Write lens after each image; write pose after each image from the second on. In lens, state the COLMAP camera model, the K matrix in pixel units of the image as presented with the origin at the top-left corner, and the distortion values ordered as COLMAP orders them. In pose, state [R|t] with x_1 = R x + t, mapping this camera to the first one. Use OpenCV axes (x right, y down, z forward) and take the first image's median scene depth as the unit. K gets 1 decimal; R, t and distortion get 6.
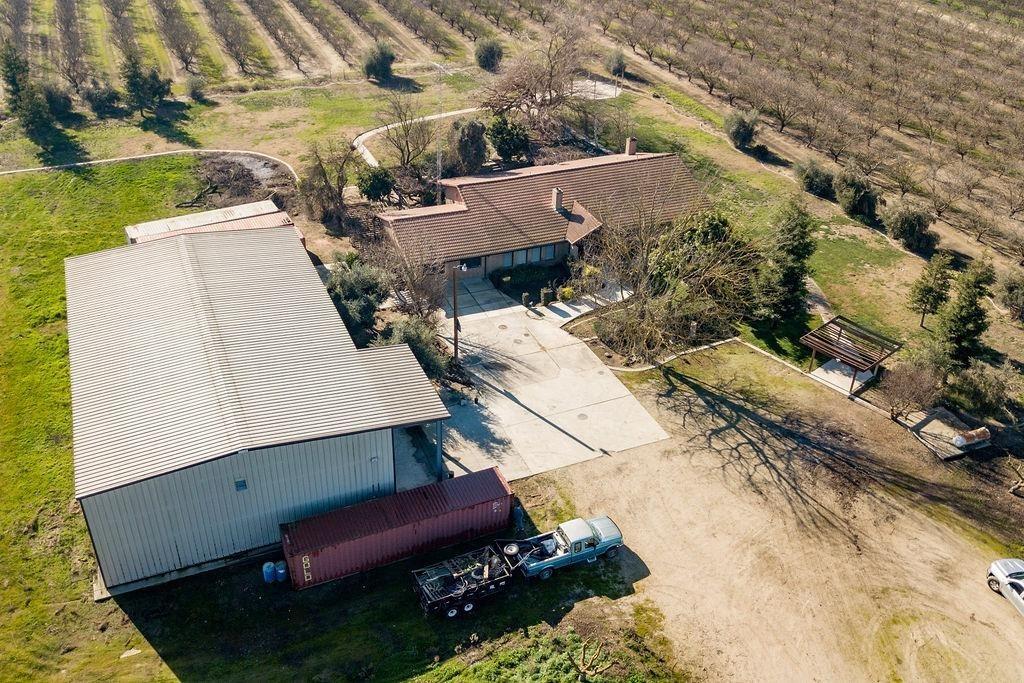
lens RADIAL K [[938.6, 0, 513.2], [0, 938.6, 339.9], [0, 0, 1]] dist [-0.013005, 0.000000]
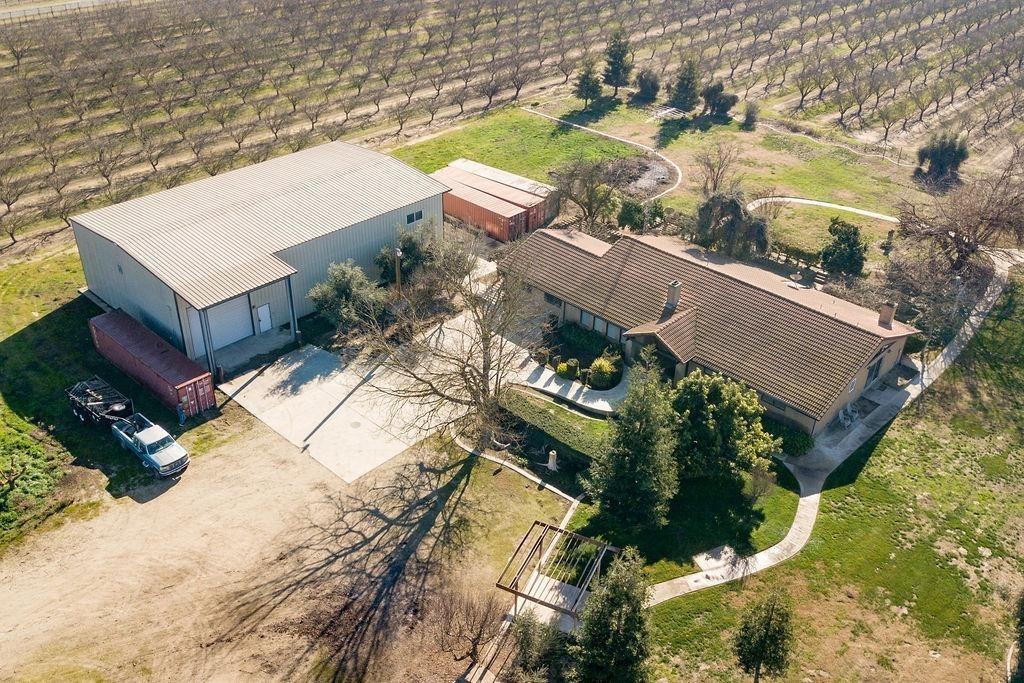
lens RADIAL K [[938.6, 0, 509.1], [0, 938.6, 341.3], [0, 0, 1]] dist [-0.013005, 0.000000]
pose [[0.392223, 0.467177, -0.792406, 0.765272], [-0.503730, 0.829873, 0.239931, -0.270175], [0.769686, 0.305052, 0.560827, 0.463405]]
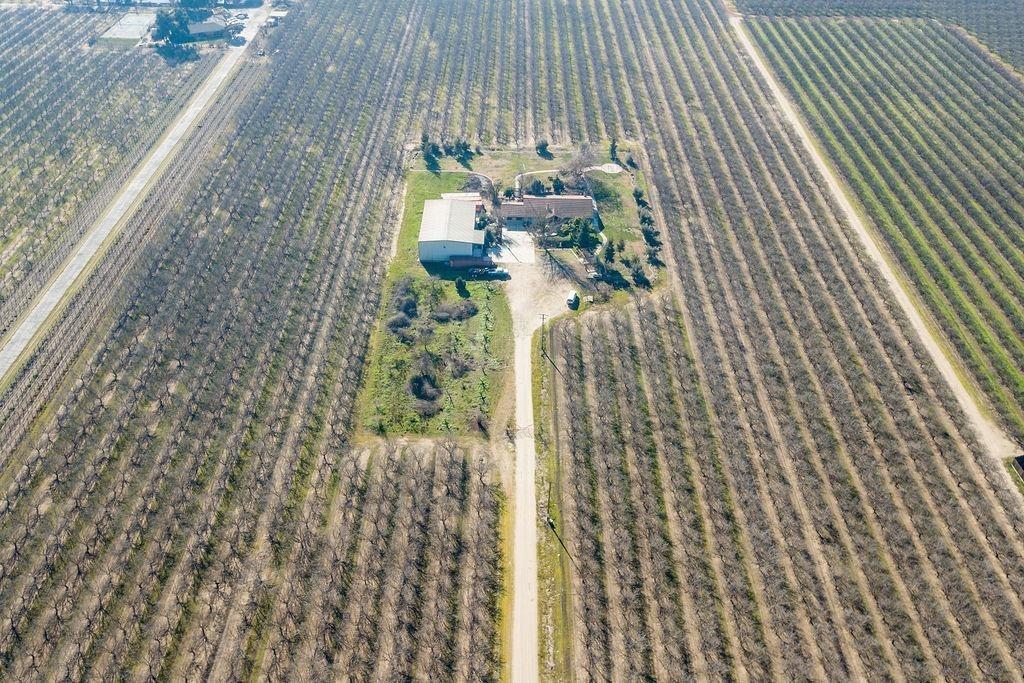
lens RADIAL K [[938.6, 0, 511.5], [0, 938.6, 342.6], [0, 0, 1]] dist [-0.013005, 0.000000]
pose [[0.918319, 0.222867, -0.327139, 1.381656], [-0.208449, 0.974839, 0.078981, 0.123971], [0.336510, -0.004338, 0.941670, -2.813390]]
